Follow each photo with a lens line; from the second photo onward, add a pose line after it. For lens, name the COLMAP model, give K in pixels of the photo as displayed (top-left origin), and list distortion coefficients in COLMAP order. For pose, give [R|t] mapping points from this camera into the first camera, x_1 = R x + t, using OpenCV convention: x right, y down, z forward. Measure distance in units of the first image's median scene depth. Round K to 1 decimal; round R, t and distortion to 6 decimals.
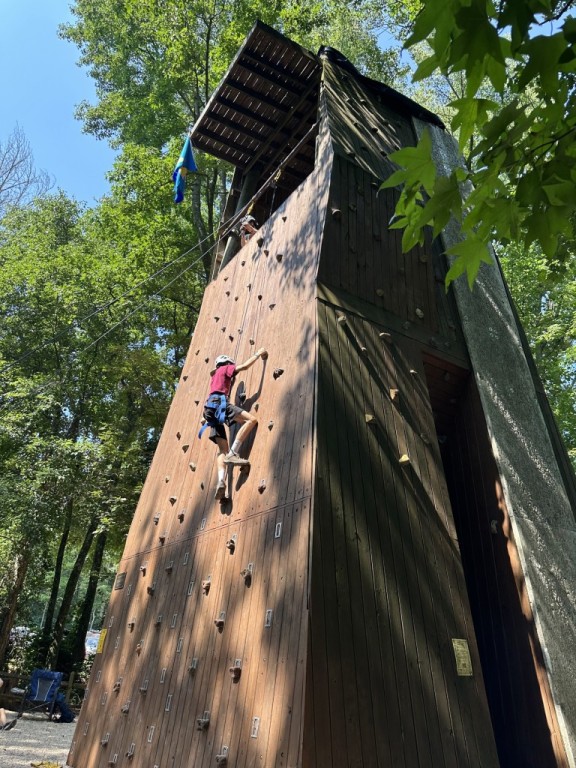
lens RADIAL K [[543.1, 0, 290.7], [0, 543.1, 381.9], [0, 0, 1]] dist [0.107378, -0.007328]
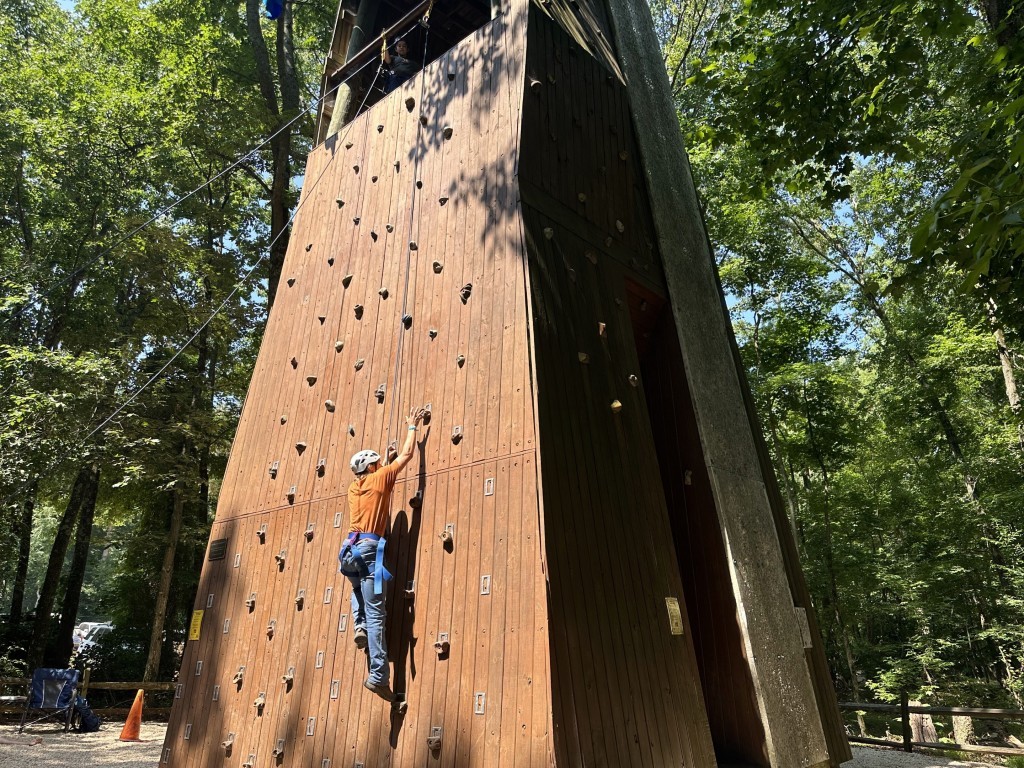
lens RADIAL K [[724.1, 0, 517.4], [0, 724.1, 377.5], [0, 0, 1]] dist [0.107378, -0.007328]
pose [[0.966530, 0.030857, 0.254690, -0.185710], [-0.064383, 0.990145, 0.124370, -0.027445], [-0.248343, -0.136605, 0.958992, -0.039732]]
